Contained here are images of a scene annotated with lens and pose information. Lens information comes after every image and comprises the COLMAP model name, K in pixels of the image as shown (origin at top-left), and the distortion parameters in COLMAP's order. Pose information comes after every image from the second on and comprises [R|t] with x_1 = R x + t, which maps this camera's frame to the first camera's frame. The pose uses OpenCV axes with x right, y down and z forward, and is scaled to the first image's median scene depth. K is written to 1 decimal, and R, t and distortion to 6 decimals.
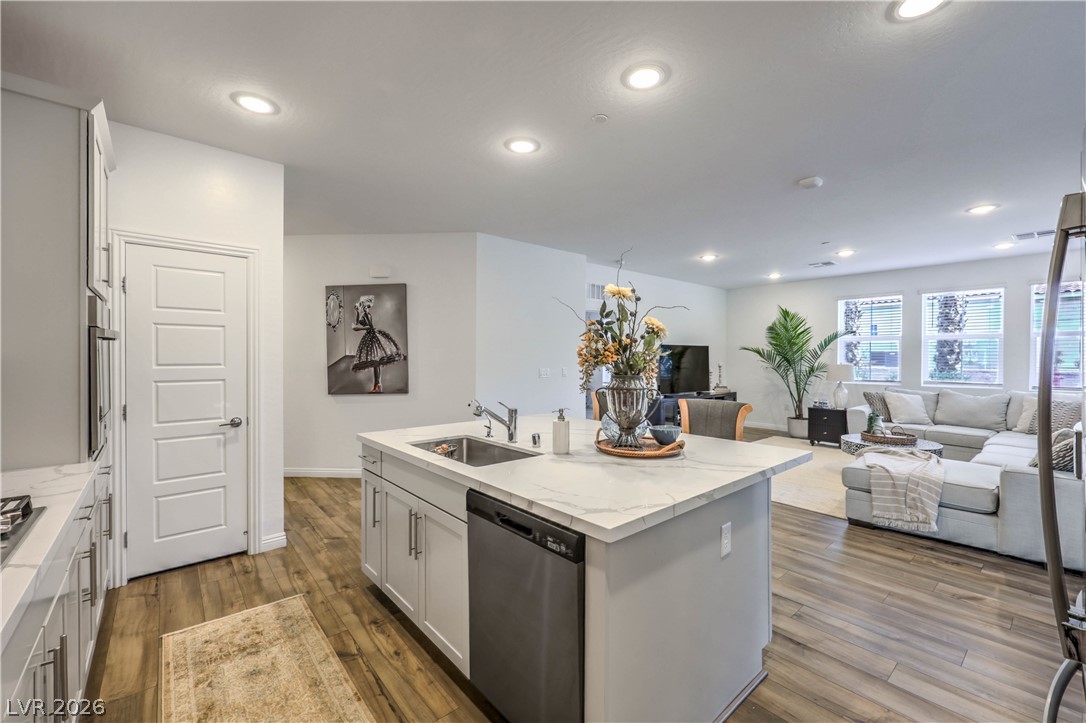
lens RADIAL K [[452.4, 0, 543.0], [0, 452.4, 361.5], [0, 0, 1]] dist [0.000210, -0.000282]
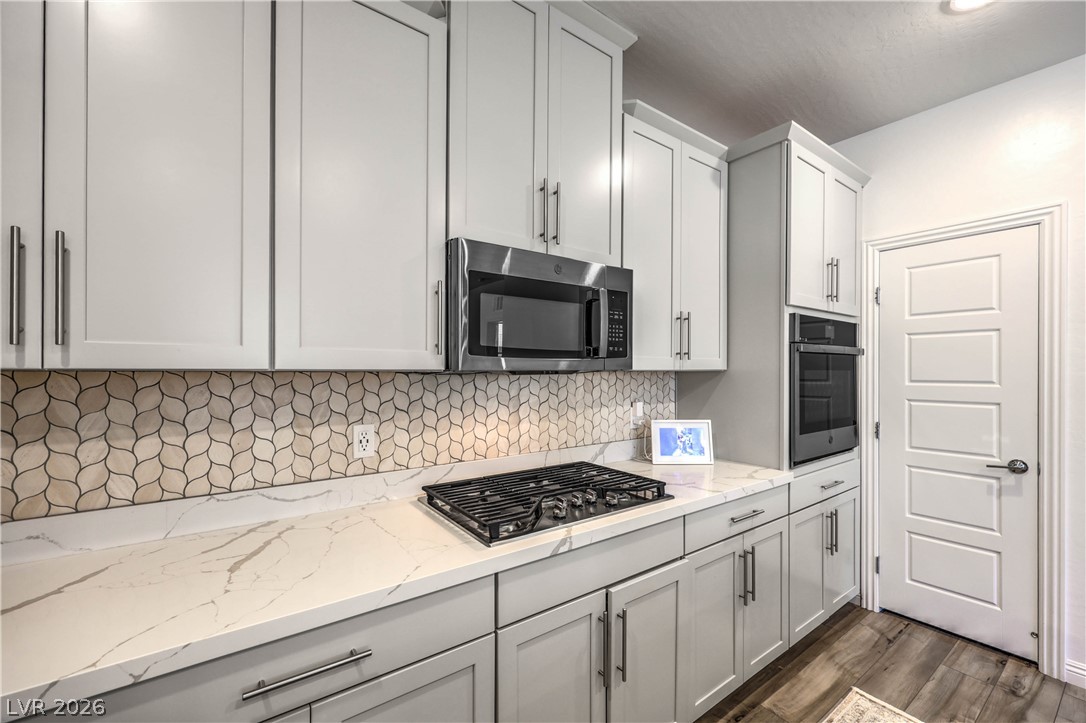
lens RADIAL K [[439.4, 0, 540.9], [0, 439.4, 368.4], [0, 0, 1]] dist [-0.000734, -0.000874]
pose [[-0.067910, -0.005897, -0.997674, 0.024902], [-0.012604, 0.999908, -0.005053, -0.001882], [0.997612, 0.012232, -0.067978, 0.194195]]
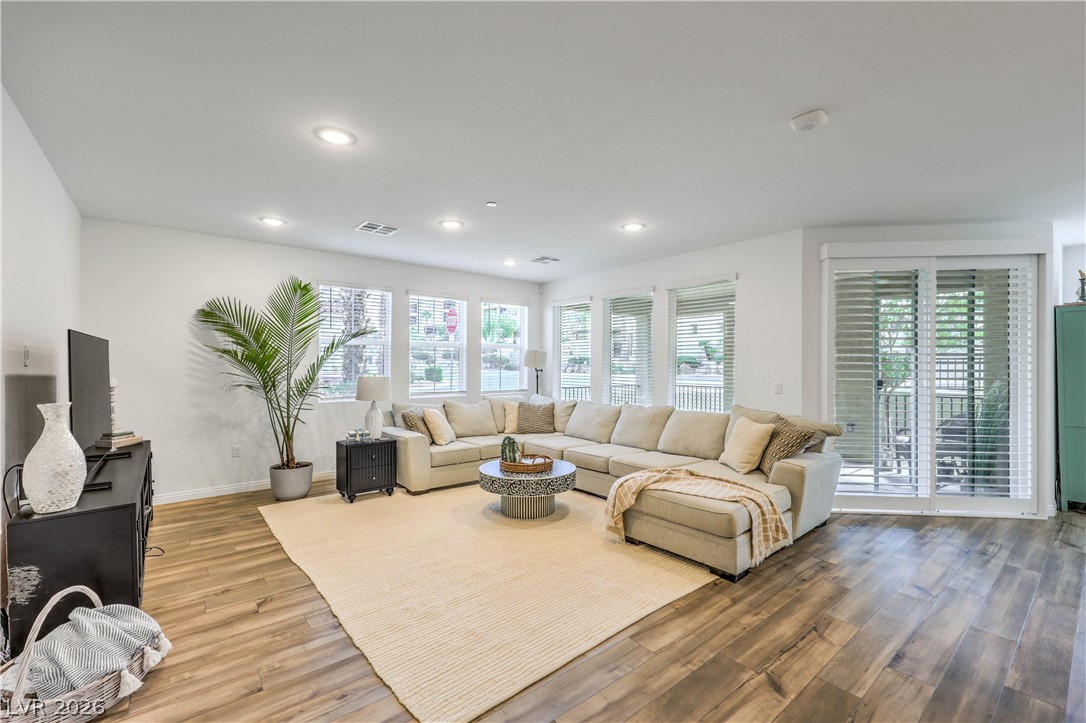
lens RADIAL K [[455.3, 0, 547.0], [0, 455.3, 362.1], [0, 0, 1]] dist [0.000260, 0.000171]
pose [[0.015302, 0.001714, 0.999881, -0.086276], [0.009736, 0.999951, -0.001863, -0.017744], [-0.999836, 0.009763, 0.015284, 0.975717]]
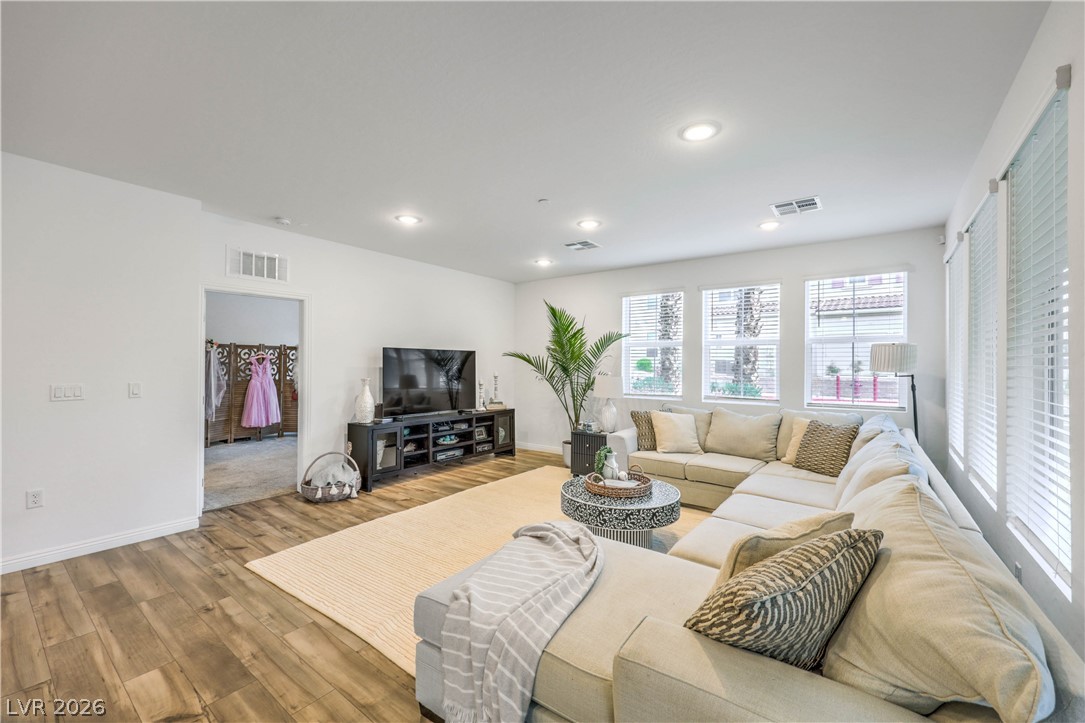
lens RADIAL K [[442.7, 0, 552.4], [0, 442.7, 354.4], [0, 0, 1]] dist [0.000597, 0.000047]
pose [[0.973834, 0.010578, 0.227015, 0.522888], [-0.003255, 0.999463, -0.032604, -0.006398], [-0.227238, 0.031012, 0.973345, 0.370782]]
